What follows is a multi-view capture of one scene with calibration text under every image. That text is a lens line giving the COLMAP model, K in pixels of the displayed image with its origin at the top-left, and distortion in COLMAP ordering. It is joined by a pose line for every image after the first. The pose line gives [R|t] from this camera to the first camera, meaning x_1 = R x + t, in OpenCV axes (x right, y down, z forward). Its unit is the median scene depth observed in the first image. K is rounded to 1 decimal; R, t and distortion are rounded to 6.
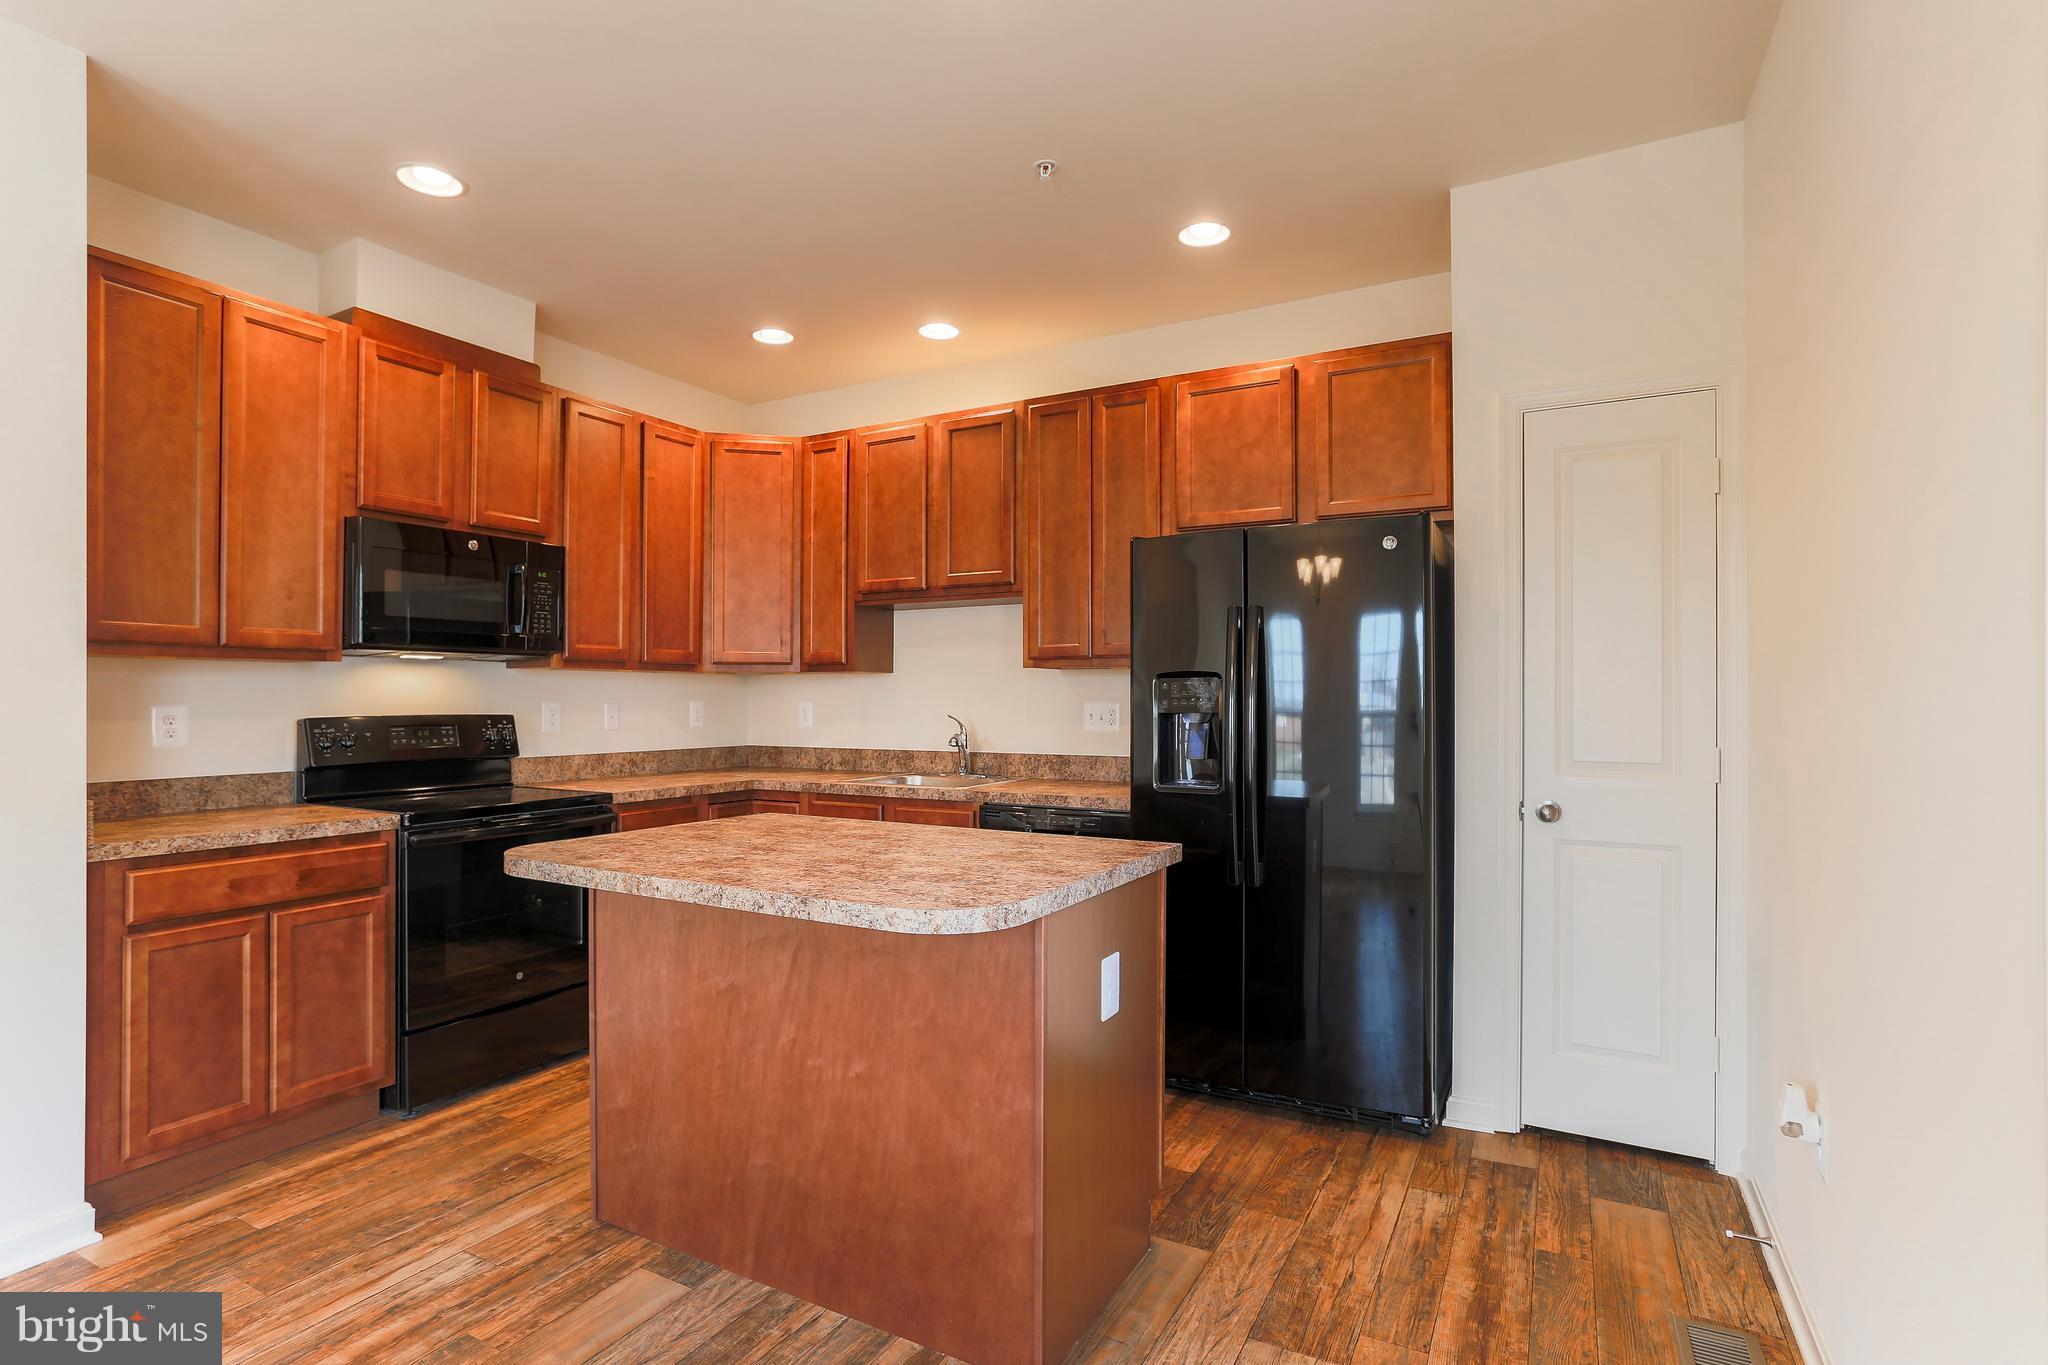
lens RADIAL K [[989.1, 0, 1049.9], [0, 989.1, 720.0], [0, 0, 1]] dist [-0.057469, 0.036373]
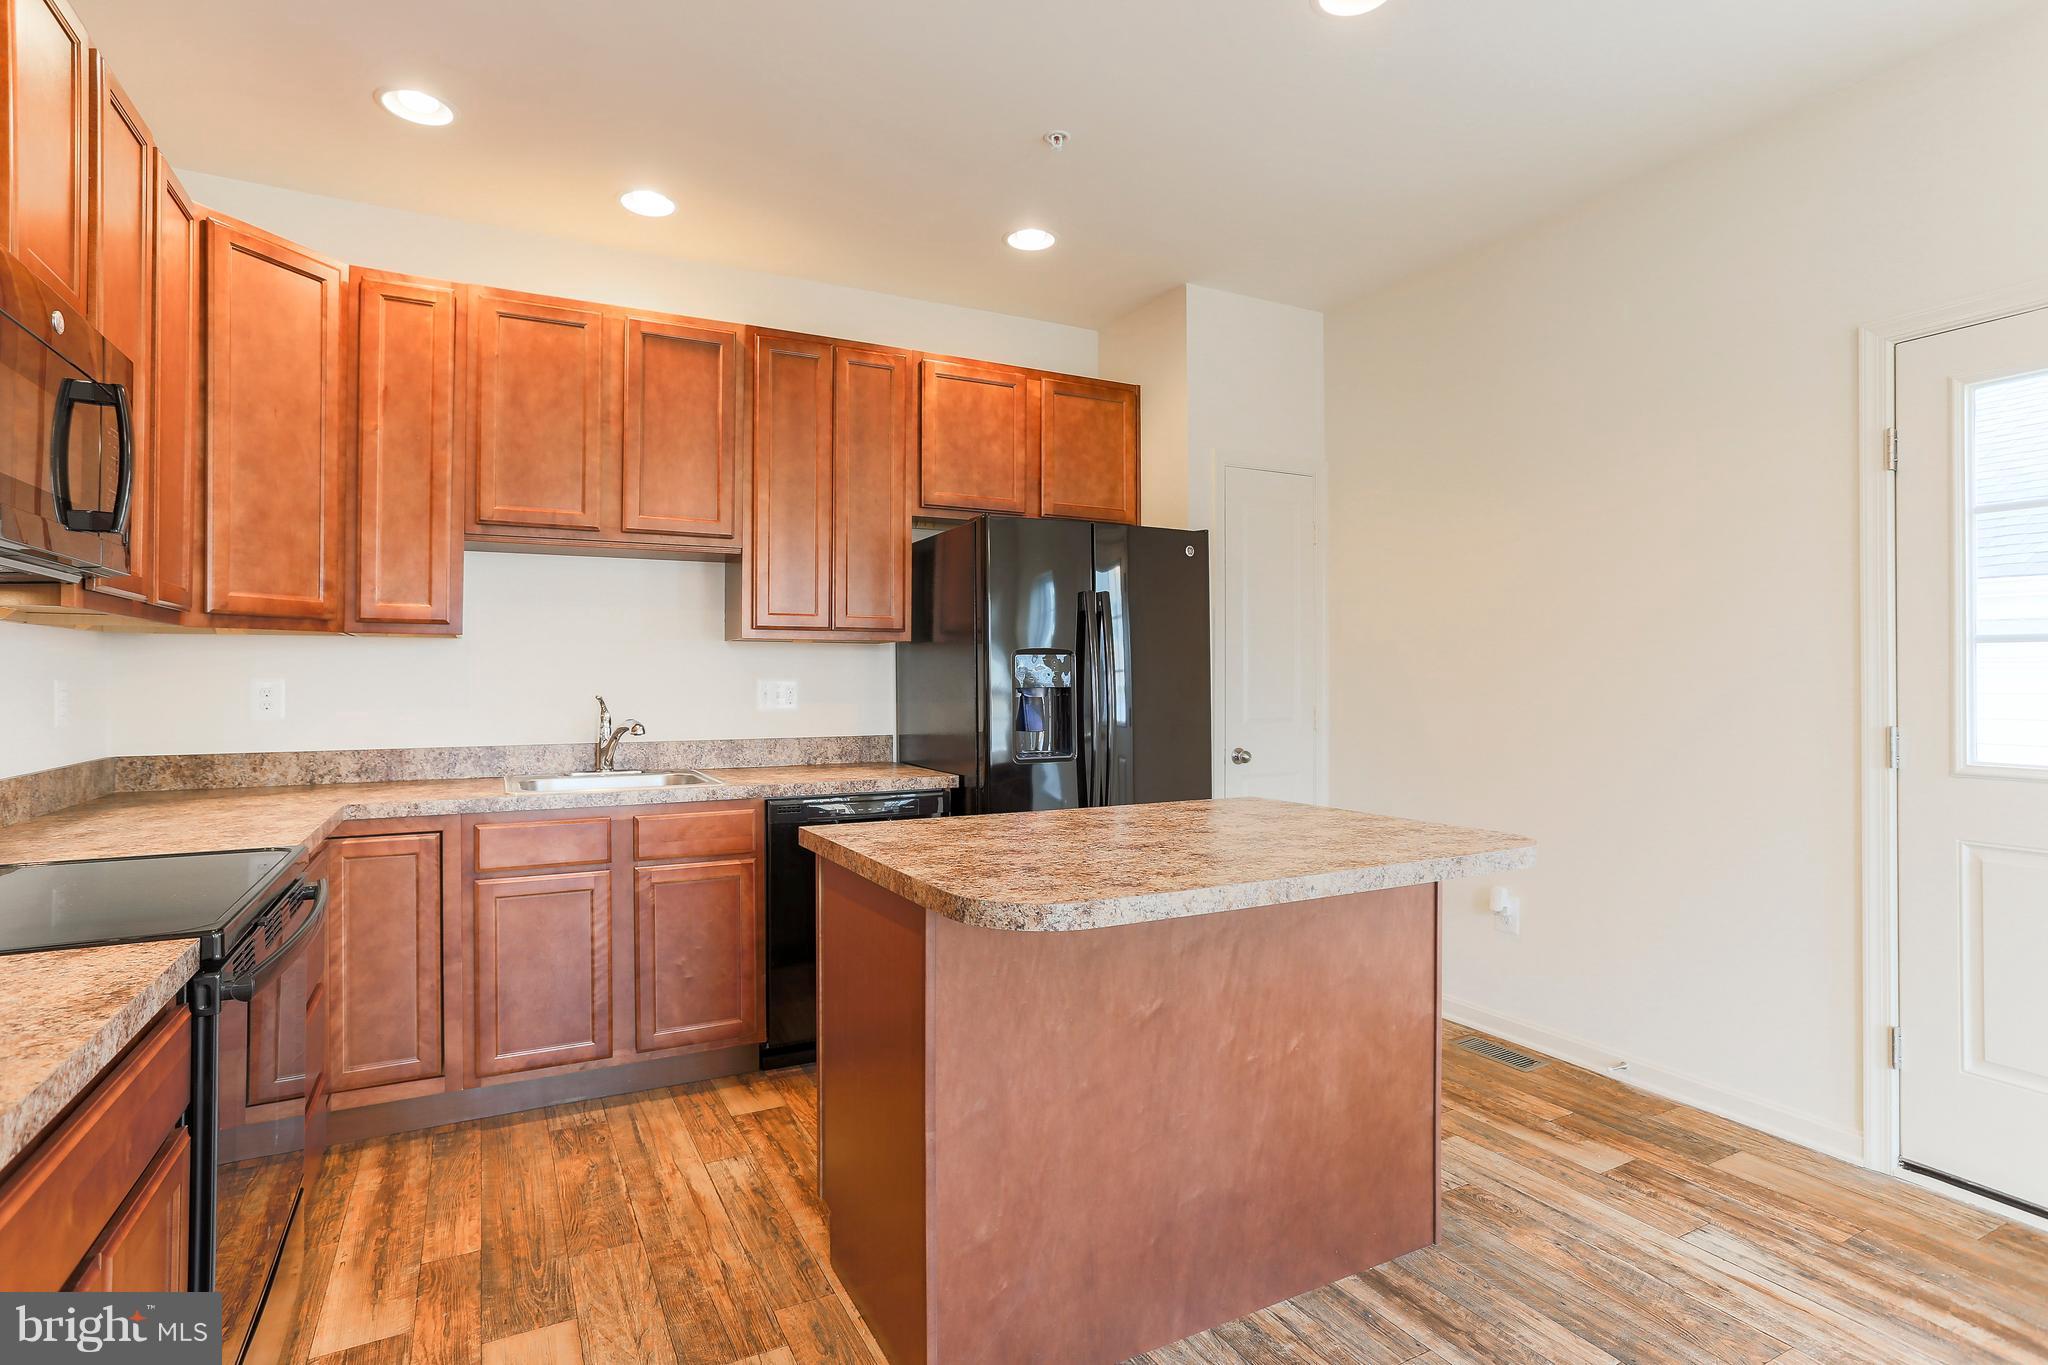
lens RADIAL K [[1003.2, 0, 1013.4], [0, 1003.2, 666.2], [0, 0, 1]] dist [-0.050750, 0.031424]
pose [[0.569506, 0.006526, 0.821961, -0.644782], [0.016345, 0.999681, -0.019262, -0.008821], [-0.821825, 0.024405, 0.569218, 0.345783]]
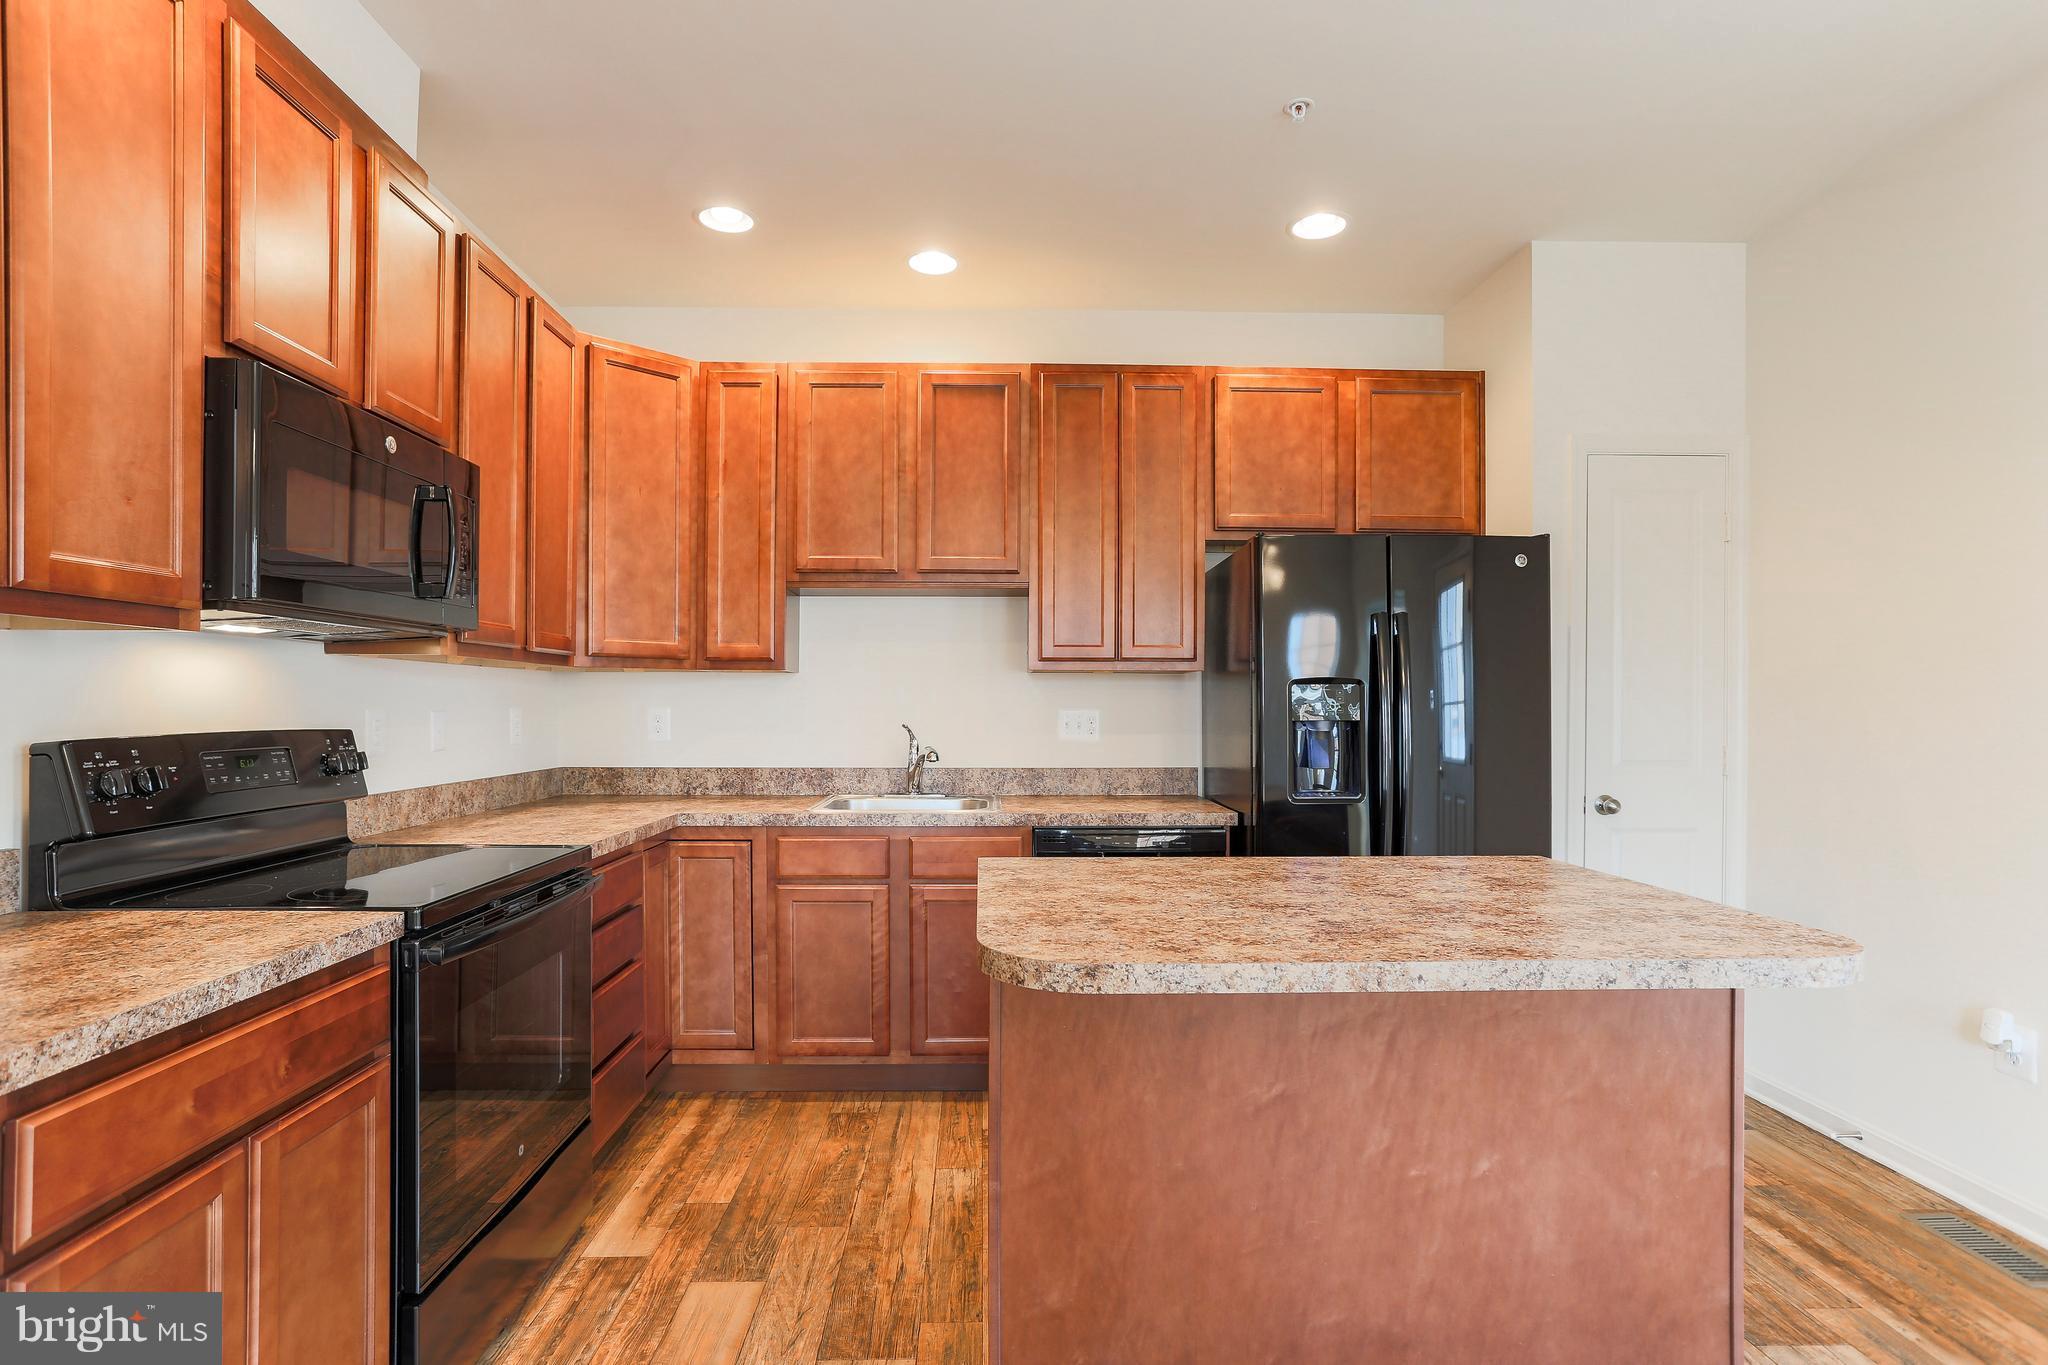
lens RADIAL K [[996.4, 0, 1030.0], [0, 996.4, 709.8], [0, 0, 1]] dist [-0.066089, 0.055579]
pose [[0.869340, -0.001293, 0.494212, -0.495133], [0.007376, 0.999919, -0.010360, -0.008870], [-0.494159, 0.012652, 0.869279, 0.254676]]
